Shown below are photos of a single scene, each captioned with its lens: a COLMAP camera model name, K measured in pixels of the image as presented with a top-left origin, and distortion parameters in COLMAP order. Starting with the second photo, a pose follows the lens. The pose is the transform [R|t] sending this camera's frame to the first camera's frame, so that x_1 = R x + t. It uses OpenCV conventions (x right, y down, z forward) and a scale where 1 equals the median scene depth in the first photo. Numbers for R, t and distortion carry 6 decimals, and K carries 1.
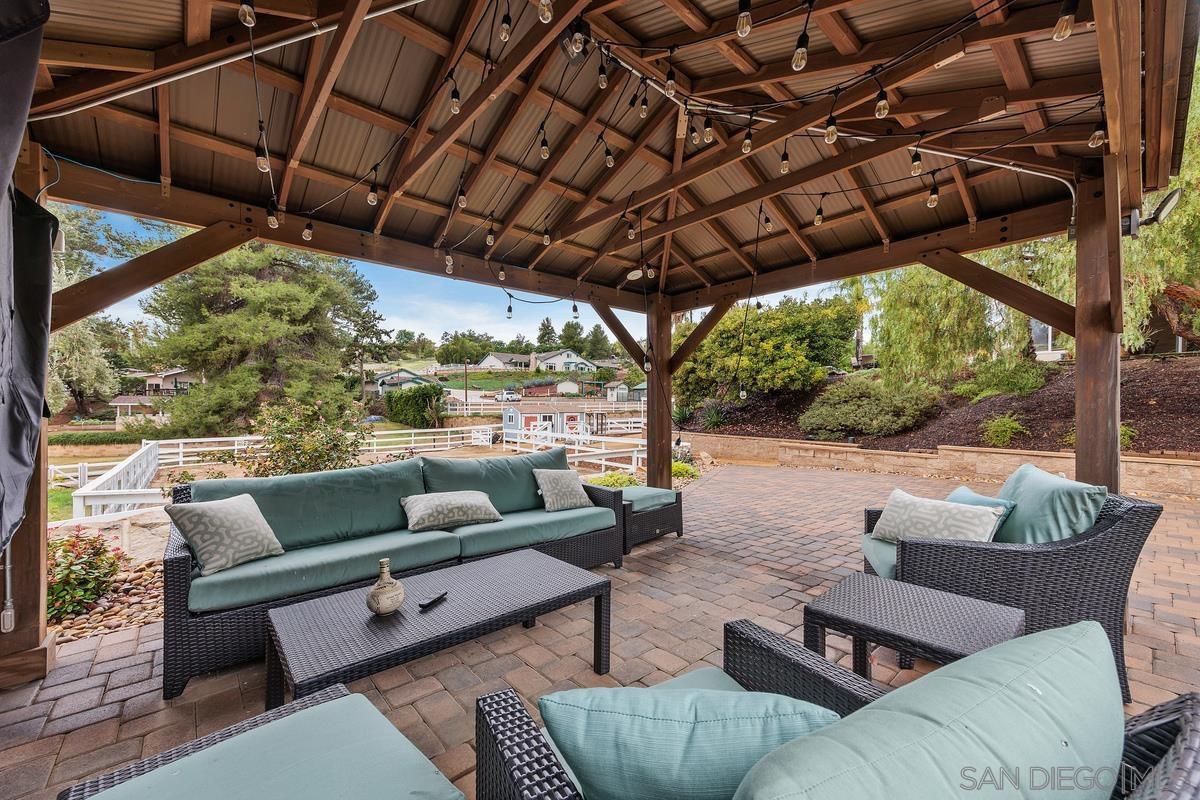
lens RADIAL K [[473.5, 0, 606.2], [0, 473.5, 403.6], [0, 0, 1]] dist [0.000838, -0.000080]
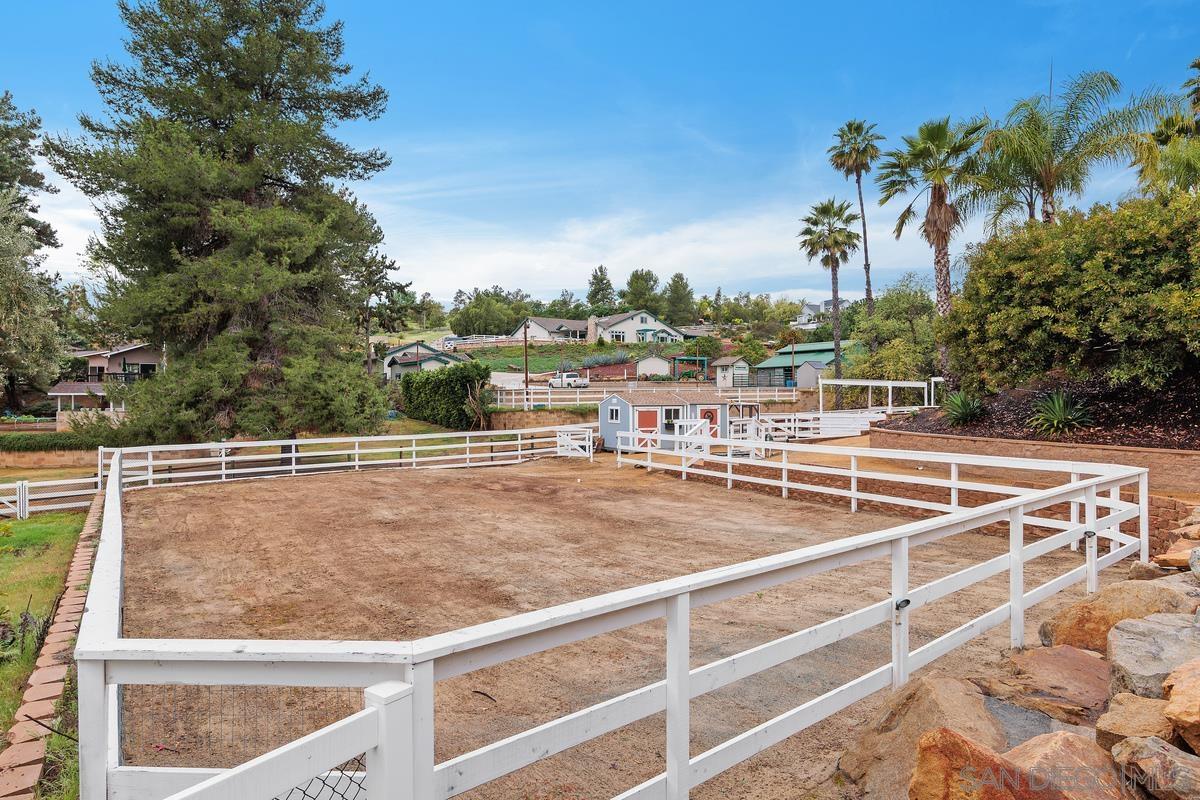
lens RADIAL K [[698.6, 0, 596.1], [0, 698.6, 397.2], [0, 0, 1]] dist [-0.015827, 0.000440]
pose [[0.991337, -0.003793, -0.131289, -0.104986], [0.004774, 0.999963, 0.007157, 0.002365], [0.131257, -0.007722, 0.991318, 0.085662]]
